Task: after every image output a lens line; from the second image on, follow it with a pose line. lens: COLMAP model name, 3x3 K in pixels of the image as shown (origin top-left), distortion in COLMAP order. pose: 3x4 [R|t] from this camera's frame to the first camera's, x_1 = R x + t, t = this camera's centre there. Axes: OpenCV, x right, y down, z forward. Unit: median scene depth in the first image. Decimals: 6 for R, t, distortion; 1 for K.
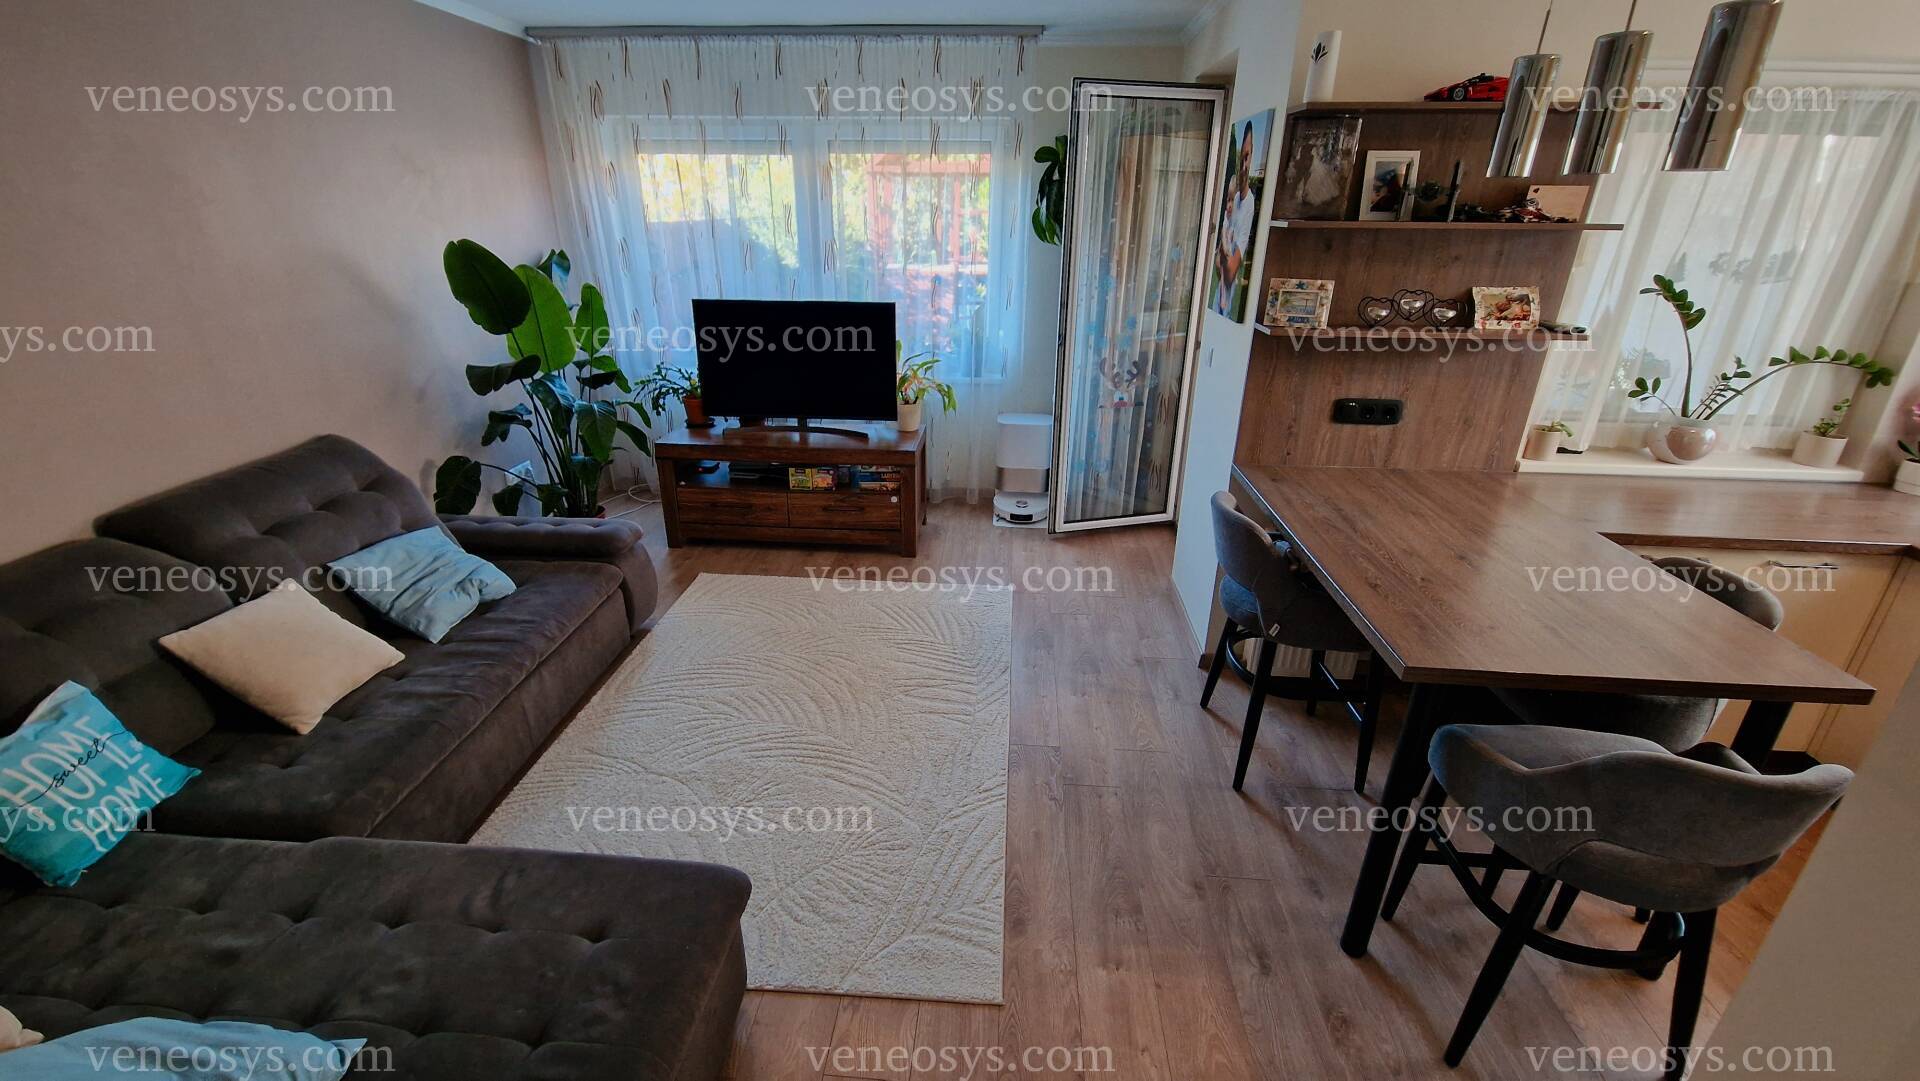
lens RADIAL K [[788.0, 0, 953.7], [0, 788.0, 530.4], [0, 0, 1]] dist [0.000627, -0.002462]
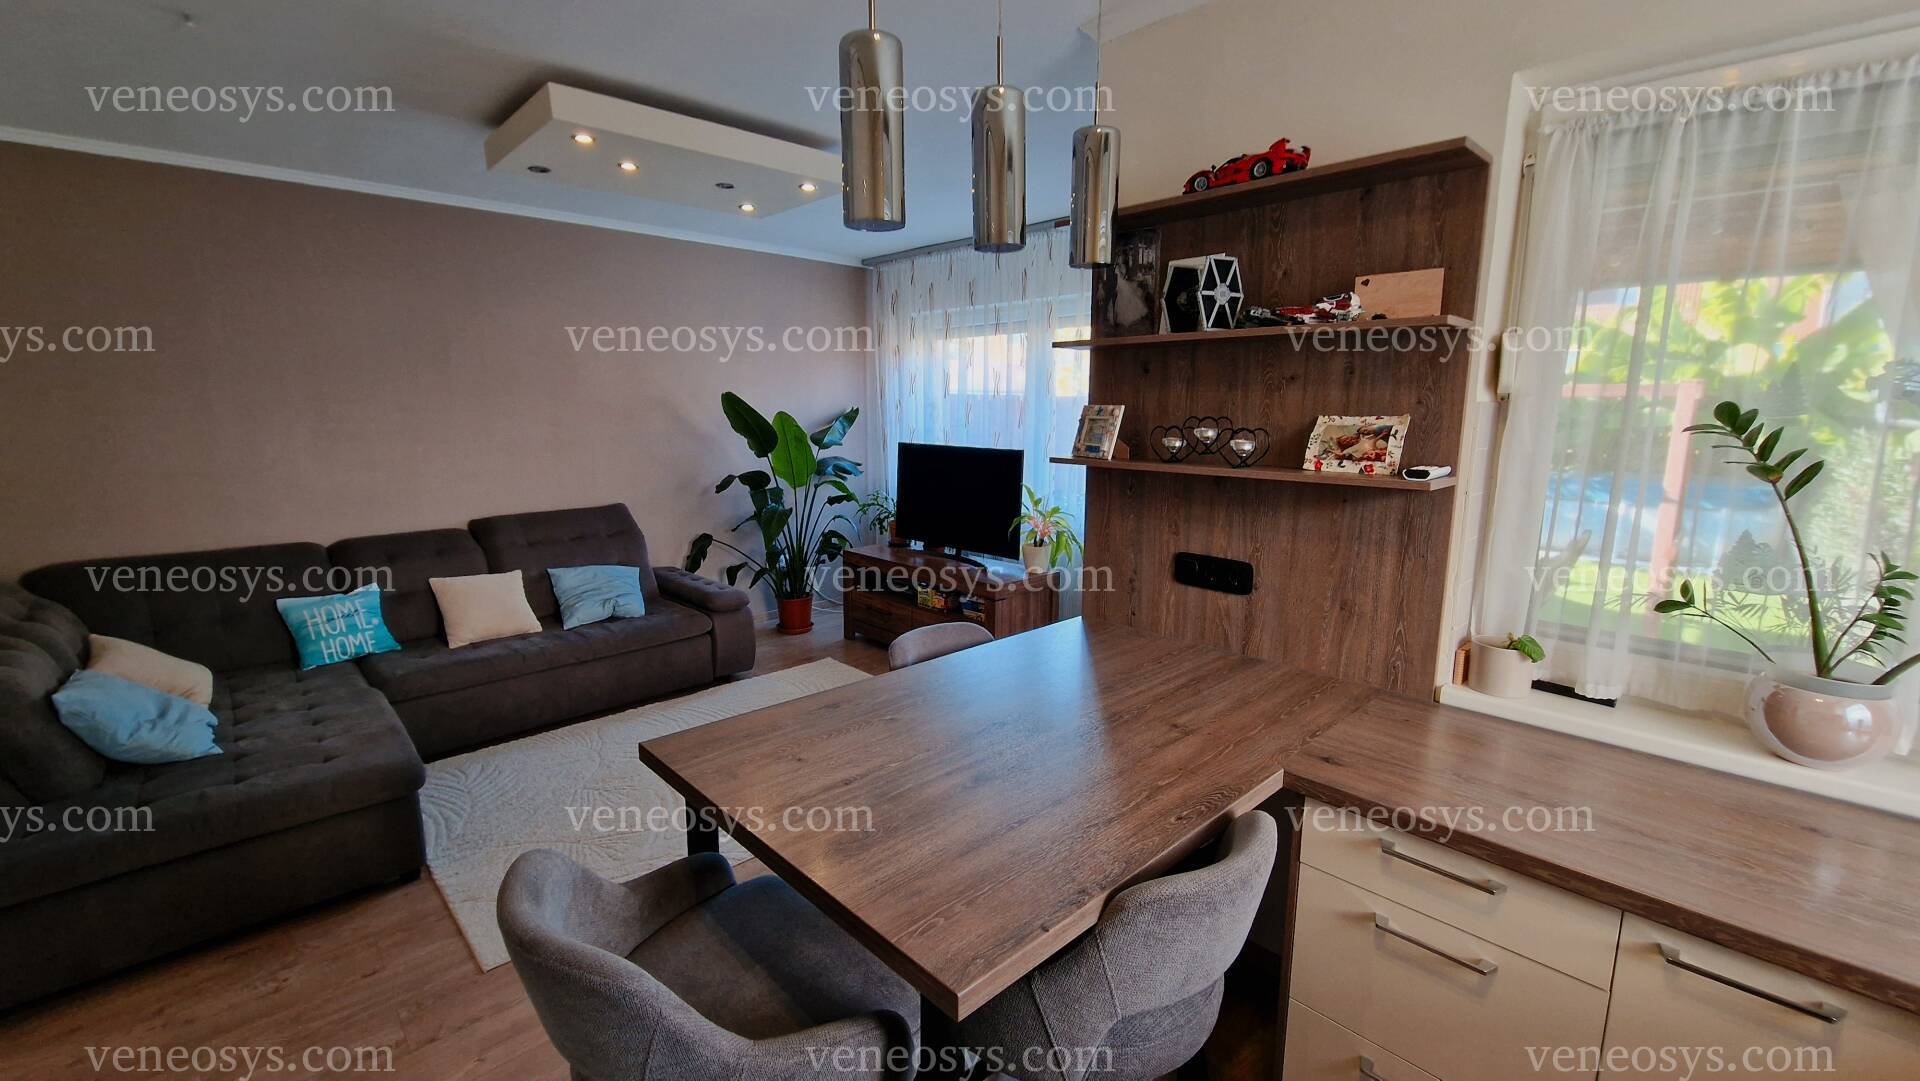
lens RADIAL K [[788.0, 0, 956.0], [0, 788.0, 527.0], [0, 0, 1]] dist [0.000627, -0.002462]
pose [[0.742492, 0.098423, -0.662584, 0.853498], [-0.252304, 0.957391, -0.140517, -0.023217], [0.620522, 0.271505, 0.735688, 0.271126]]
